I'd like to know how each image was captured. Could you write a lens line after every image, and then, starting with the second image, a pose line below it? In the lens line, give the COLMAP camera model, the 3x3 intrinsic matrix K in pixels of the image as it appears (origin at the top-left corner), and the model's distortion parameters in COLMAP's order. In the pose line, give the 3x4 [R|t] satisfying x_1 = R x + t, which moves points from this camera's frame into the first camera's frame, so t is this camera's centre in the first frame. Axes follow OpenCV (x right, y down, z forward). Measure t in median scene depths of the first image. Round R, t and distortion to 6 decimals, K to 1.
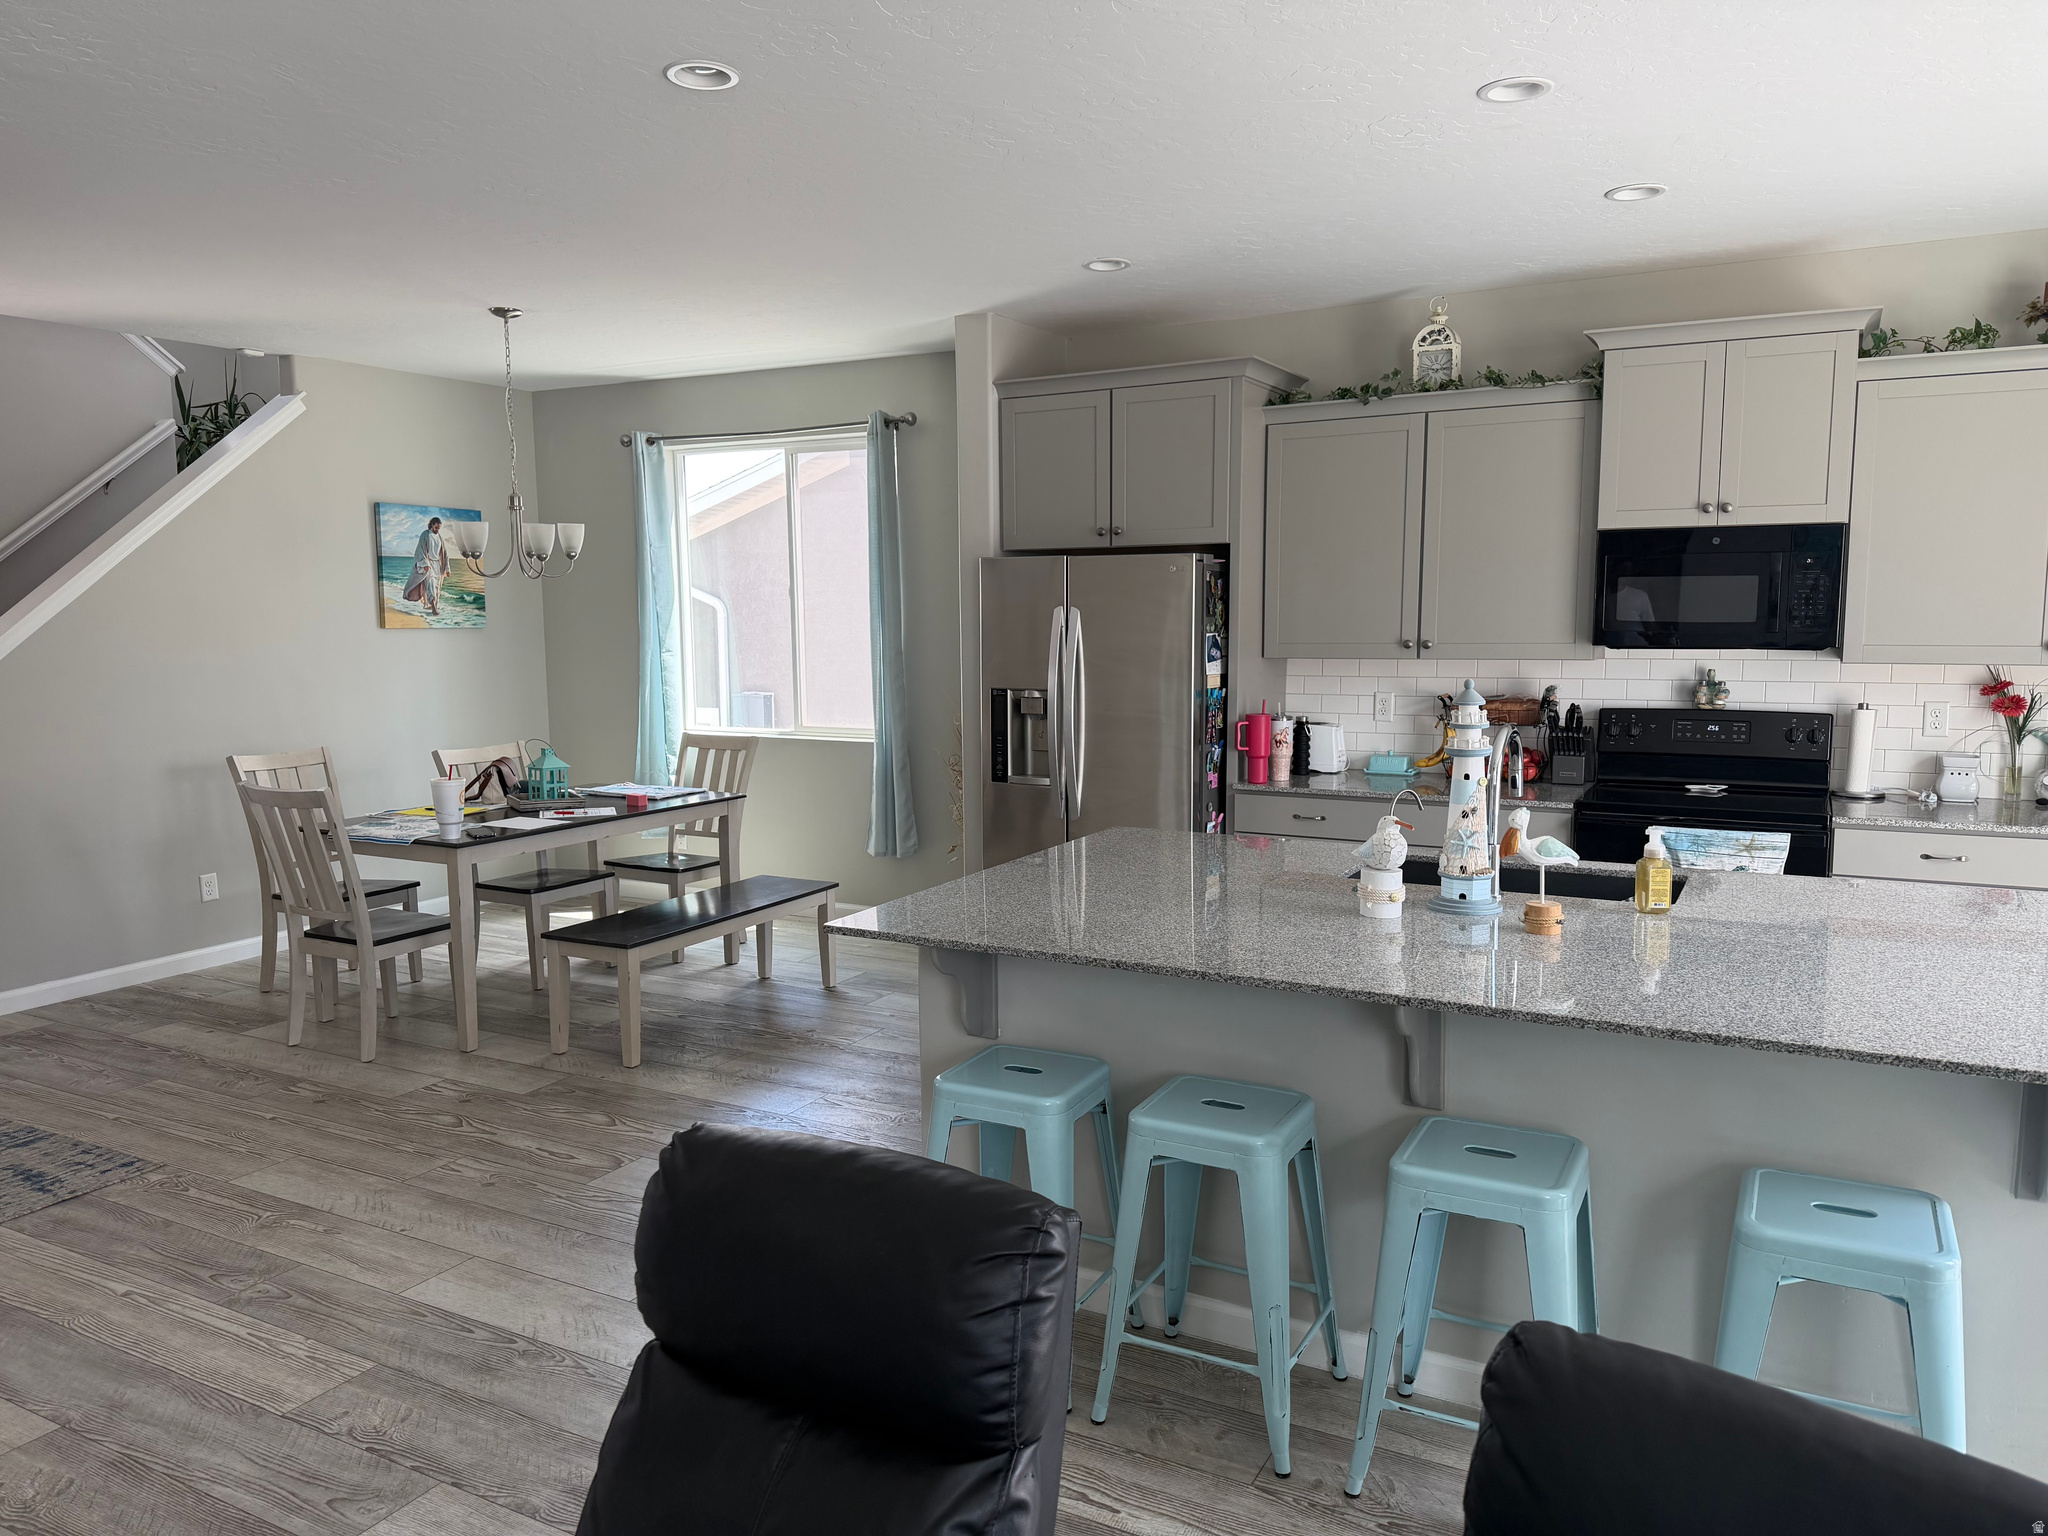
lens RADIAL K [[1414.3, 0, 1047.8], [0, 1414.3, 793.7], [0, 0, 1]] dist [0.081348, -0.098049]
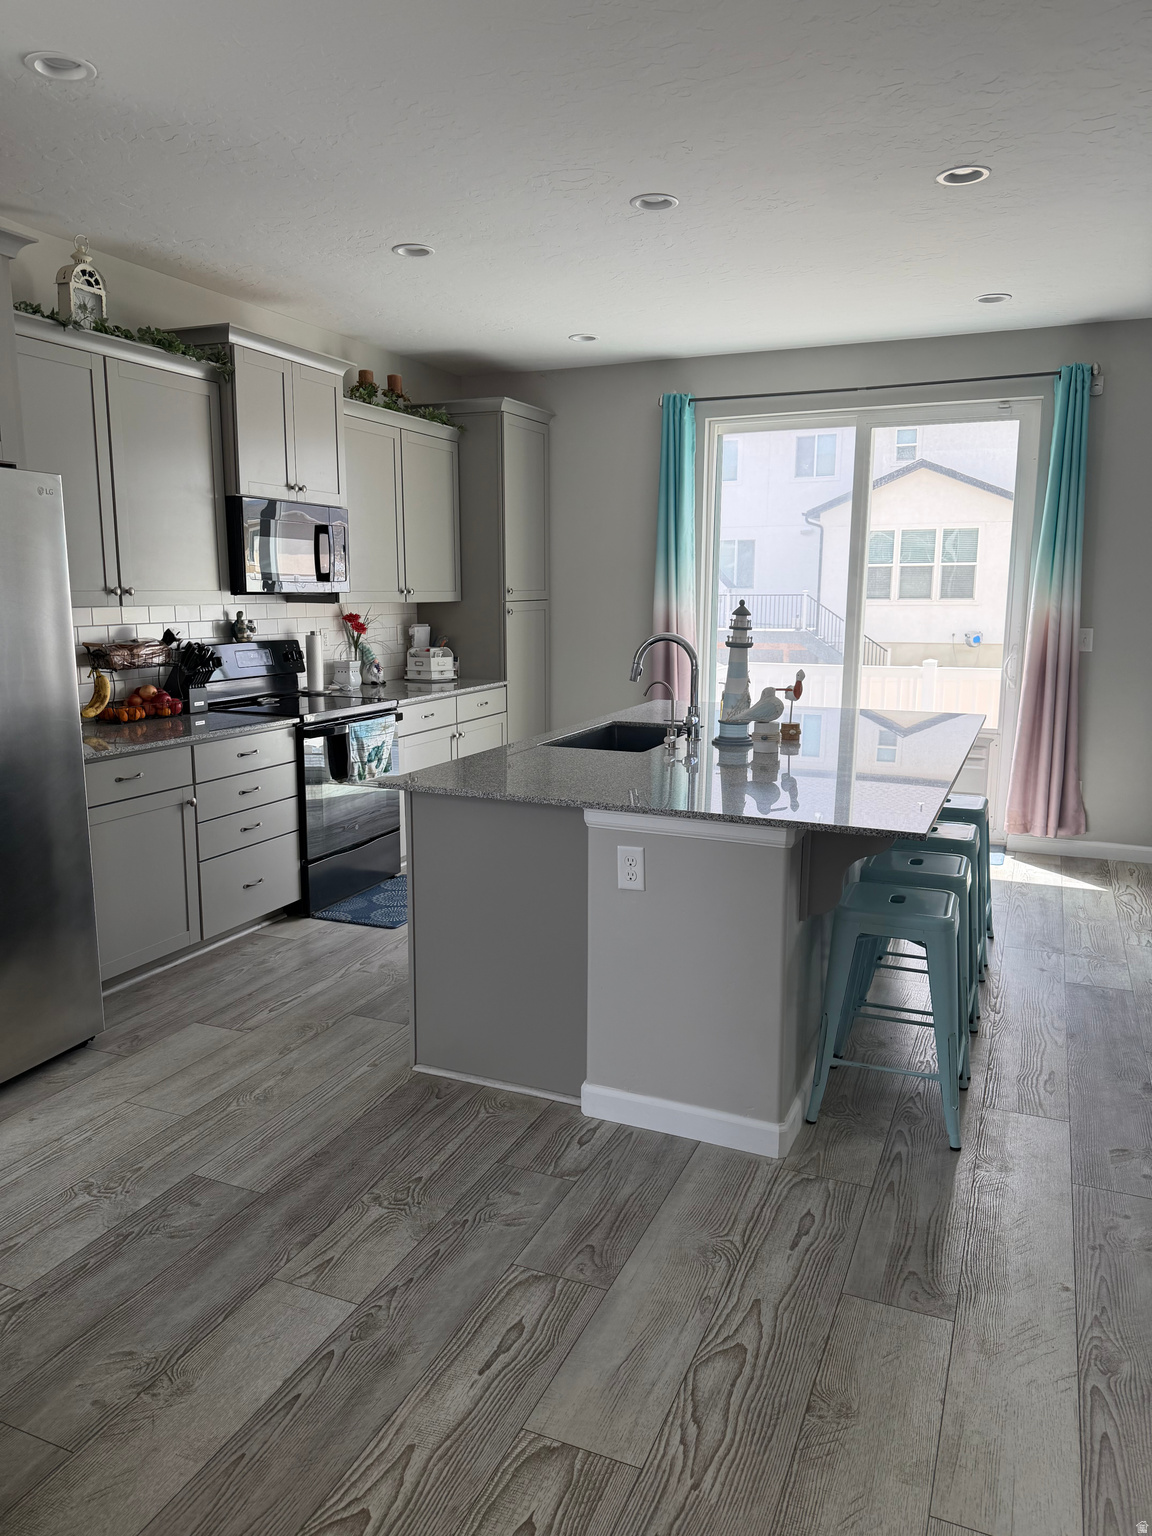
lens RADIAL K [[1060.7, 0, 587.7], [0, 1060.7, 759.1], [0, 0, 1]] dist [0.081348, -0.098049]
pose [[-0.066505, -0.154031, 0.985825, -0.540798], [0.128259, 0.978496, 0.161538, -0.071944], [-0.989508, 0.137184, -0.045319, 0.748637]]
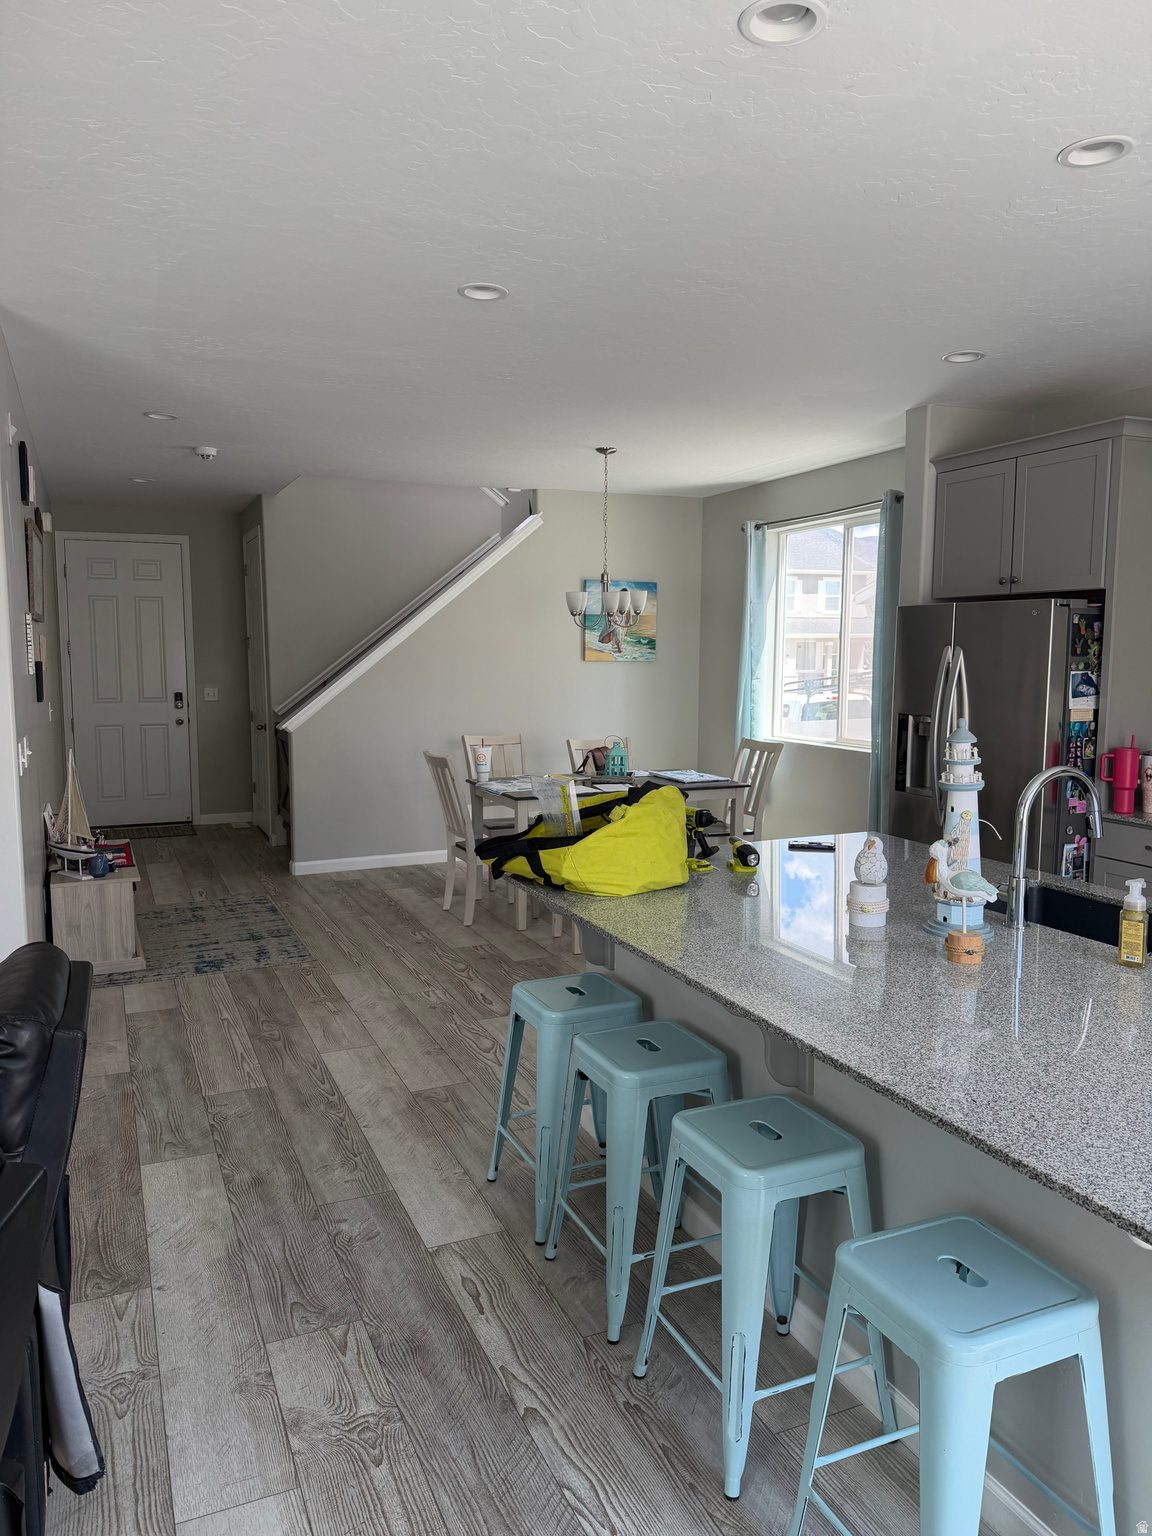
lens RADIAL K [[1060.7, 0, 583.7], [0, 1060.7, 790.1], [0, 0, 1]] dist [0.081348, -0.098049]
pose [[0.794487, 0.086482, -0.601091, 0.326729], [-0.083930, 0.995946, 0.032358, -0.016687], [0.601453, 0.024742, 0.798525, 0.107992]]
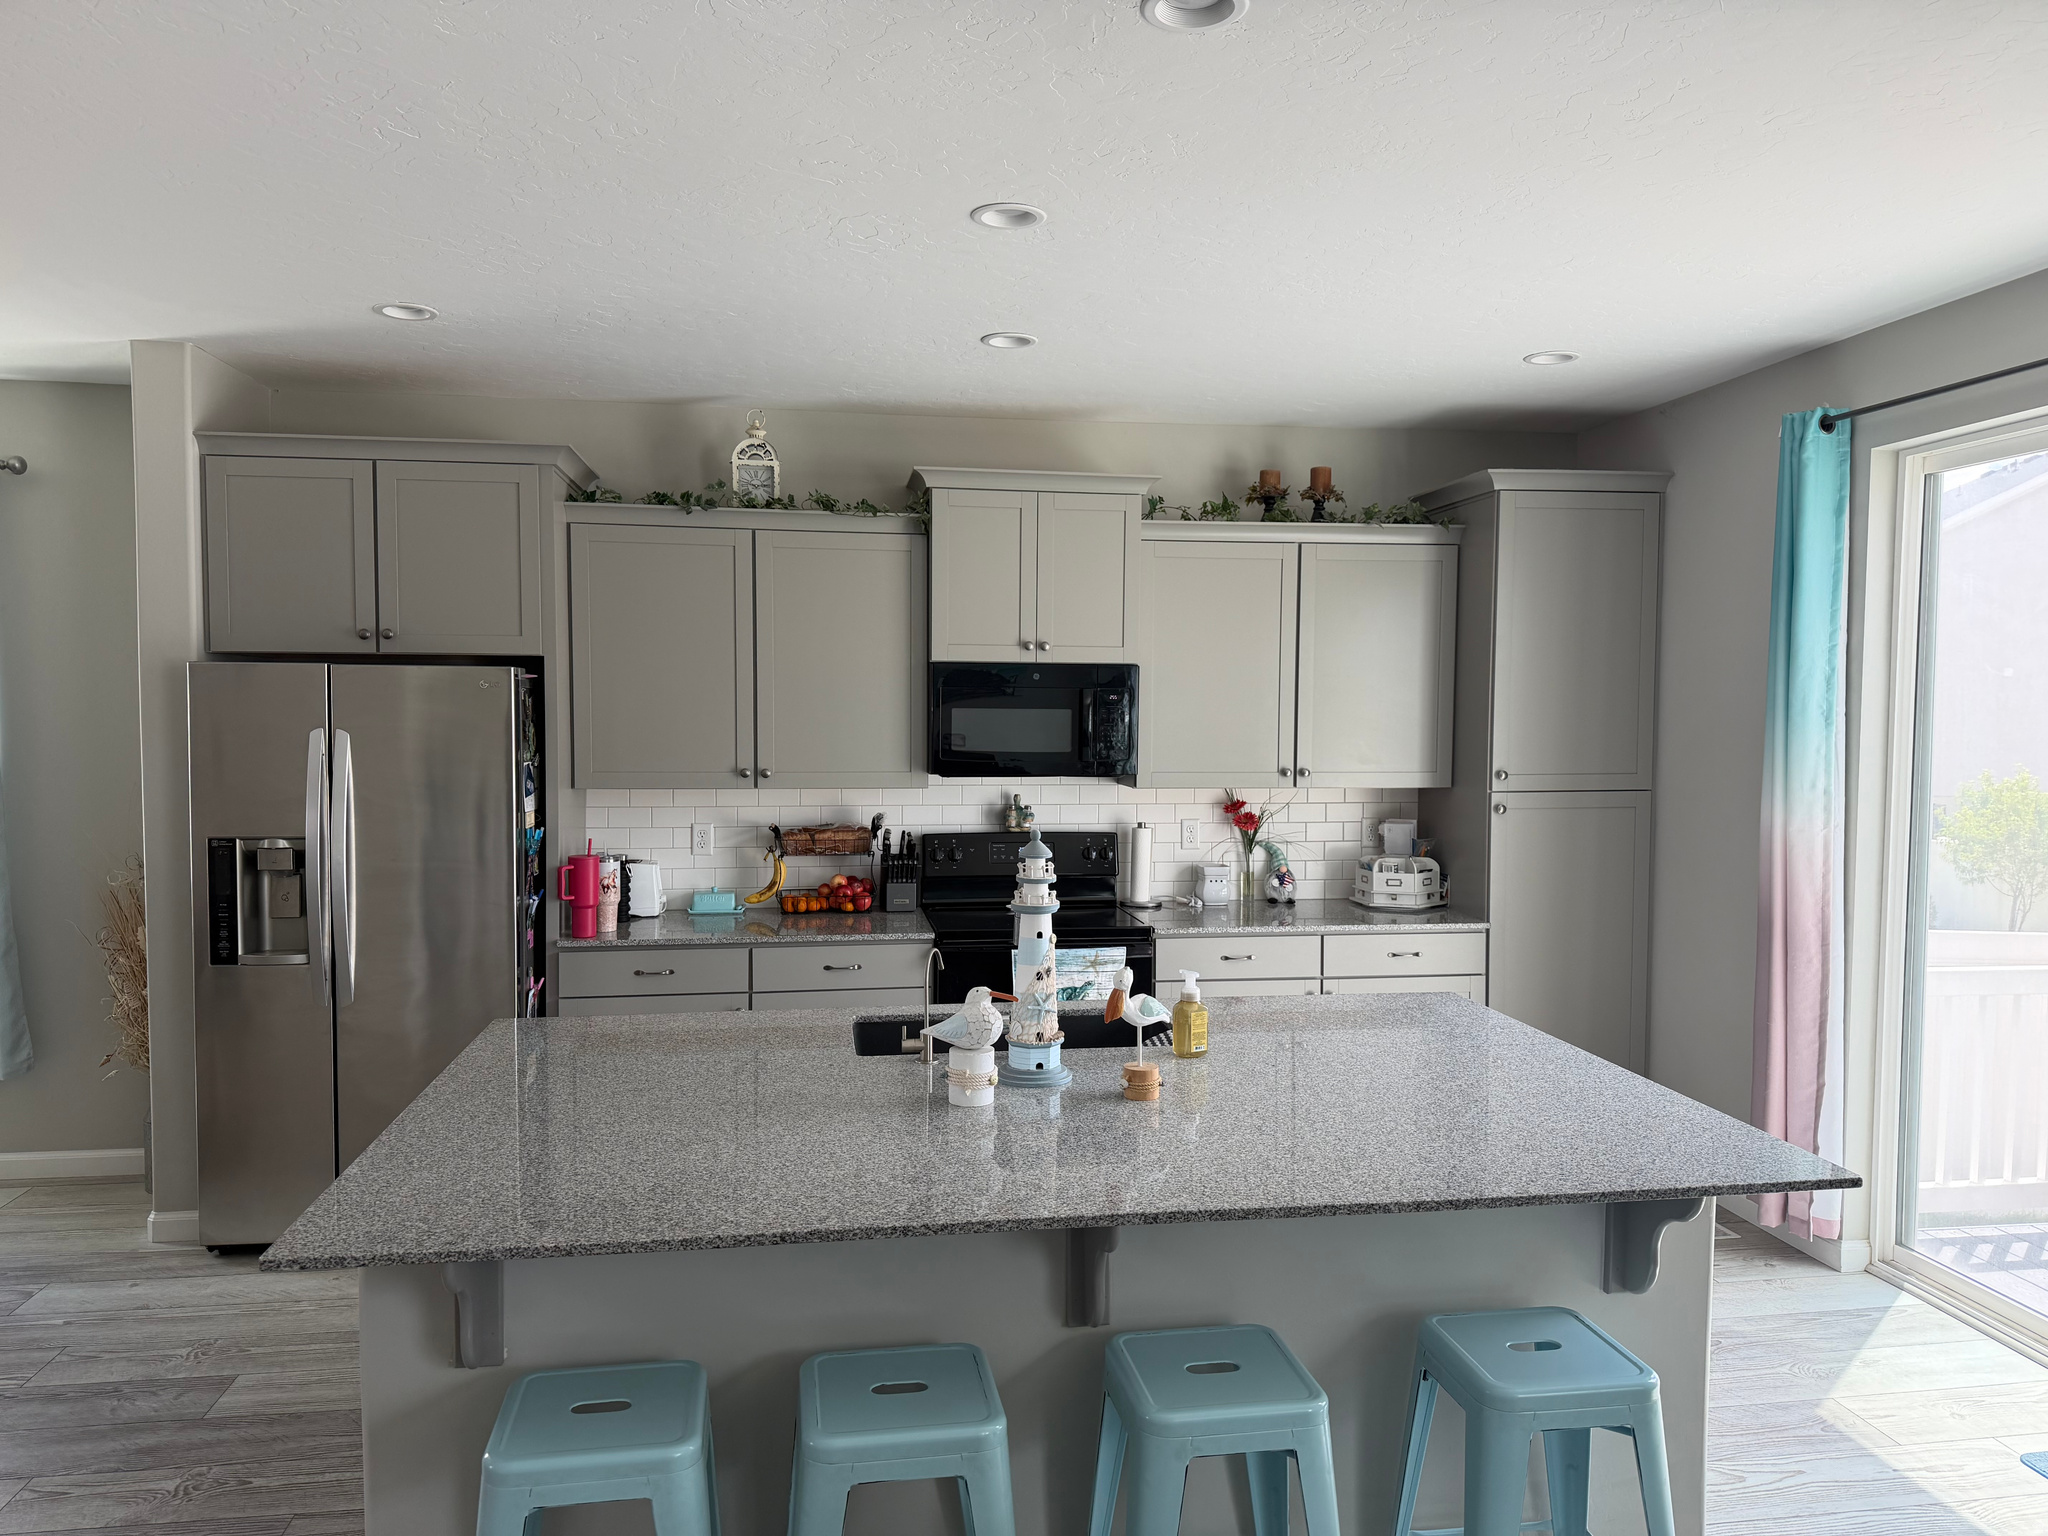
lens RADIAL K [[1414.3, 0, 1043.7], [0, 1414.3, 790.7], [0, 0, 1]] dist [0.081348, -0.098049]
pose [[0.801959, -0.022177, 0.596967, -0.146653], [0.065589, 0.996538, -0.051091, -0.034609], [-0.593768, 0.080127, 0.800637, 0.149957]]
